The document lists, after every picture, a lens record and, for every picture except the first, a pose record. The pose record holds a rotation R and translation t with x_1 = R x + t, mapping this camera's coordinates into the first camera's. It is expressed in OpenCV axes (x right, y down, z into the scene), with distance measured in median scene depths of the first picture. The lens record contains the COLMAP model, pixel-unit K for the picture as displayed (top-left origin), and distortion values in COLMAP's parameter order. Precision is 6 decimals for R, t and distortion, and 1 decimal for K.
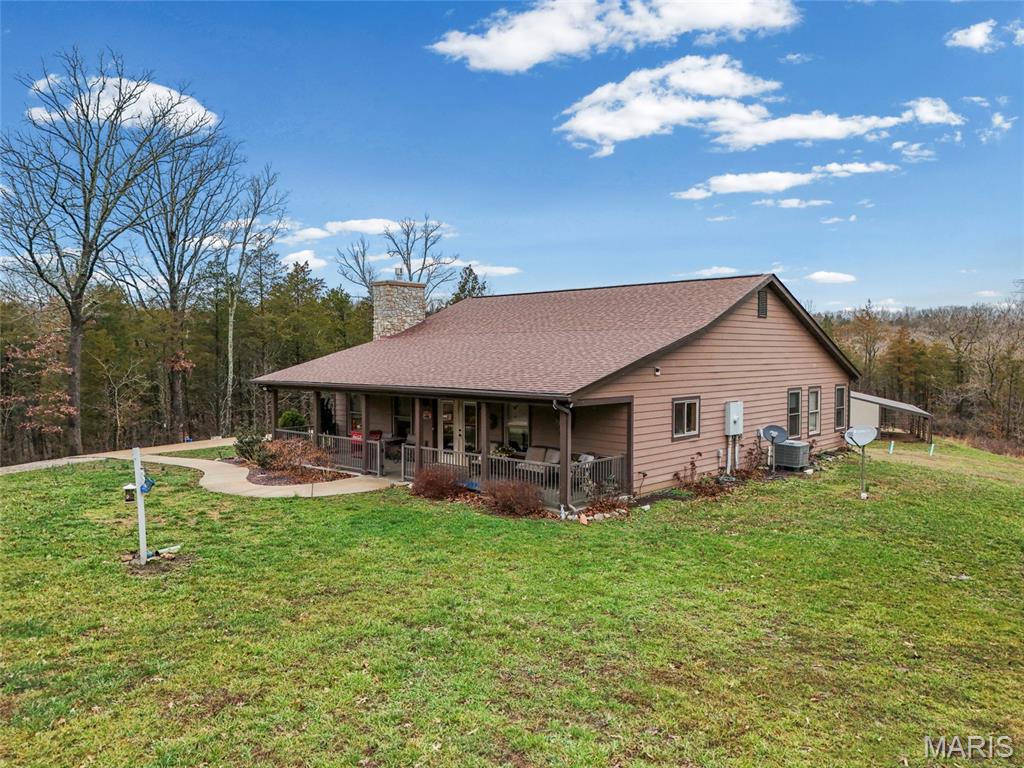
lens RADIAL K [[750.9, 0, 515.0], [0, 750.9, 387.0], [0, 0, 1]] dist [0.073216, -0.064844]
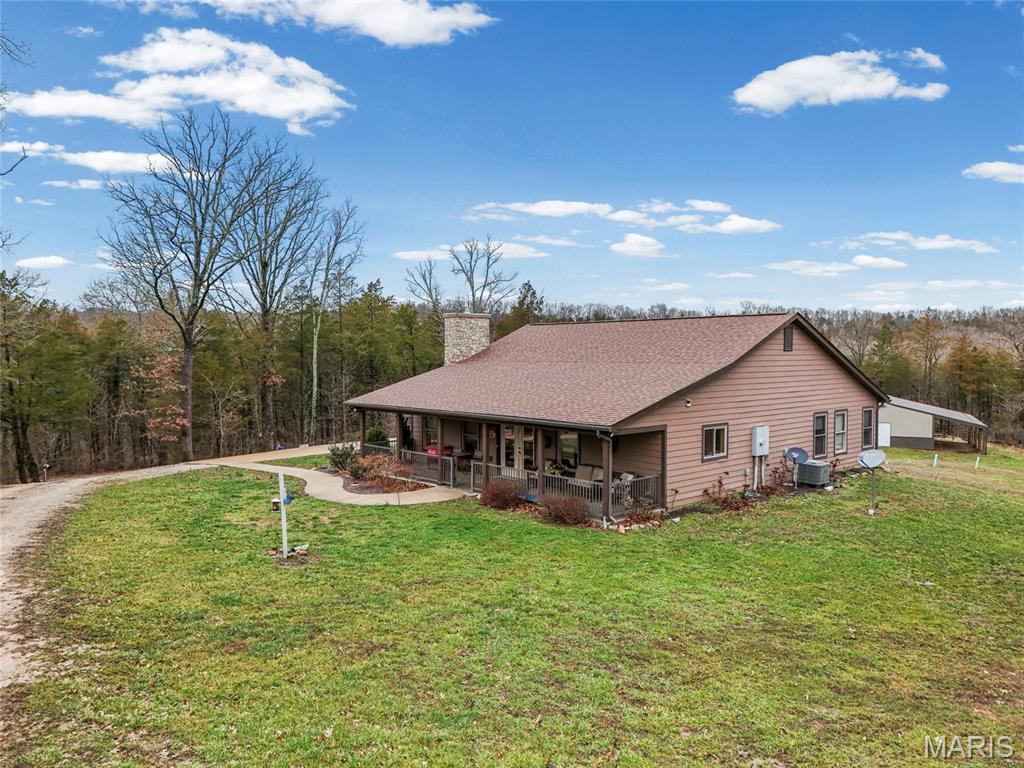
lens RADIAL K [[750.9, 0, 515.0], [0, 750.9, 387.0], [0, 0, 1]] dist [0.073216, -0.064844]
pose [[0.996985, 0.003599, -0.077507, 0.010643], [-0.003537, 0.999993, 0.000928, -0.045755], [0.077510, -0.000651, 0.996991, -0.191743]]
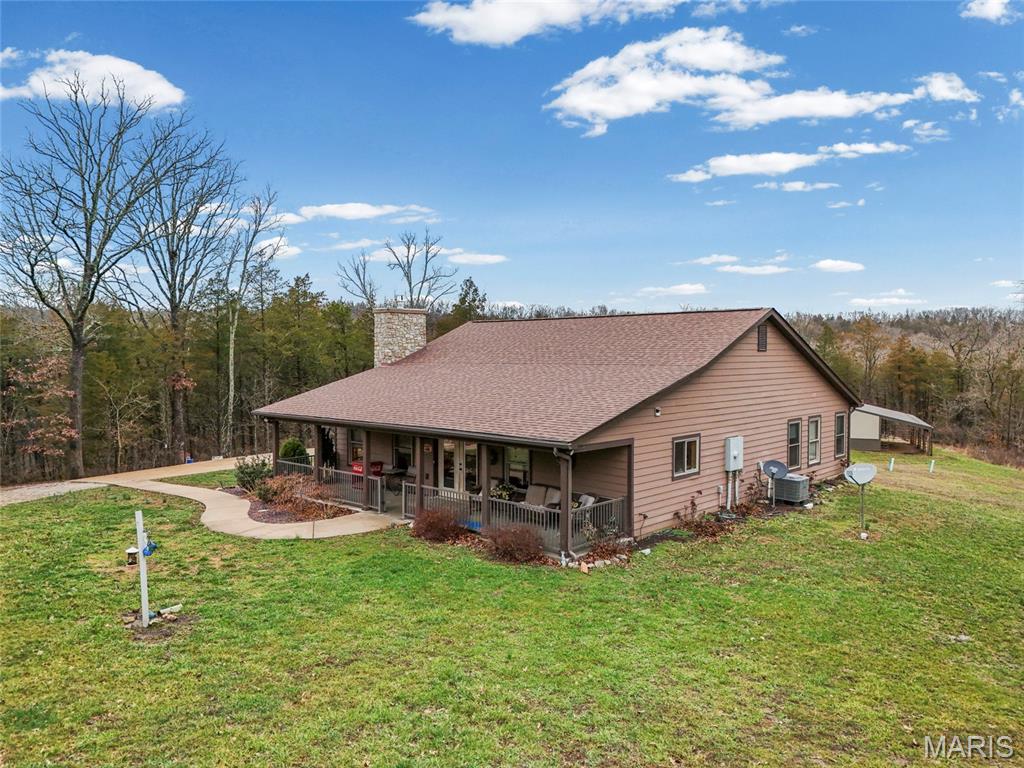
lens RADIAL K [[750.9, 0, 515.0], [0, 750.9, 387.0], [0, 0, 1]] dist [0.073216, -0.064844]
pose [[1.000000, -0.000257, -0.000531, -0.000269], [0.000257, 1.000000, 0.000390, -0.054504], [0.000531, -0.000390, 1.000000, -0.003282]]
